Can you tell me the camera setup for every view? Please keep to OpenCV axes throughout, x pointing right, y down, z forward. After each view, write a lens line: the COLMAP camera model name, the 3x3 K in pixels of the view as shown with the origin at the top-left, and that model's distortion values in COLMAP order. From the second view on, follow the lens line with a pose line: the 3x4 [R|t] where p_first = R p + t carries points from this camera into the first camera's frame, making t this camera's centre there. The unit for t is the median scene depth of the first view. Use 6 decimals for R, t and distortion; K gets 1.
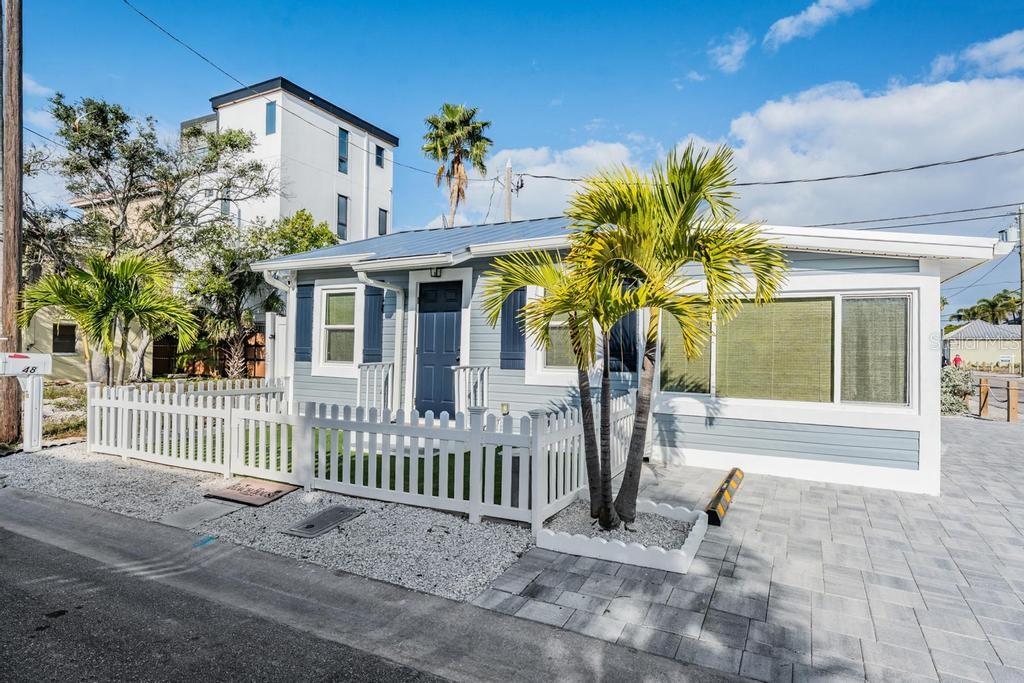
lens RADIAL K [[560.7, 0, 512.0], [0, 560.7, 341.5], [0, 0, 1]] dist [0.012157, -0.002075]
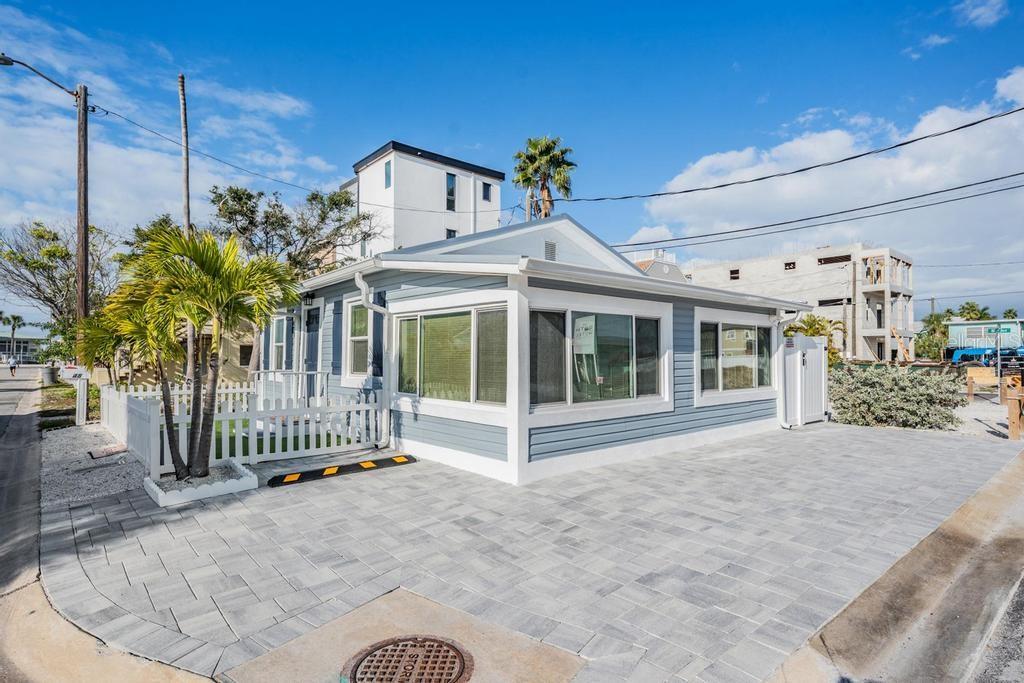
lens RADIAL K [[529.7, 0, 512.1], [0, 529.7, 357.4], [0, 0, 1]] dist [-0.006171, 0.001307]
pose [[0.932317, -0.012769, -0.361416, 0.394170], [0.016999, 0.999819, 0.008529, 0.002990], [0.361242, -0.014095, 0.932366, 0.004277]]
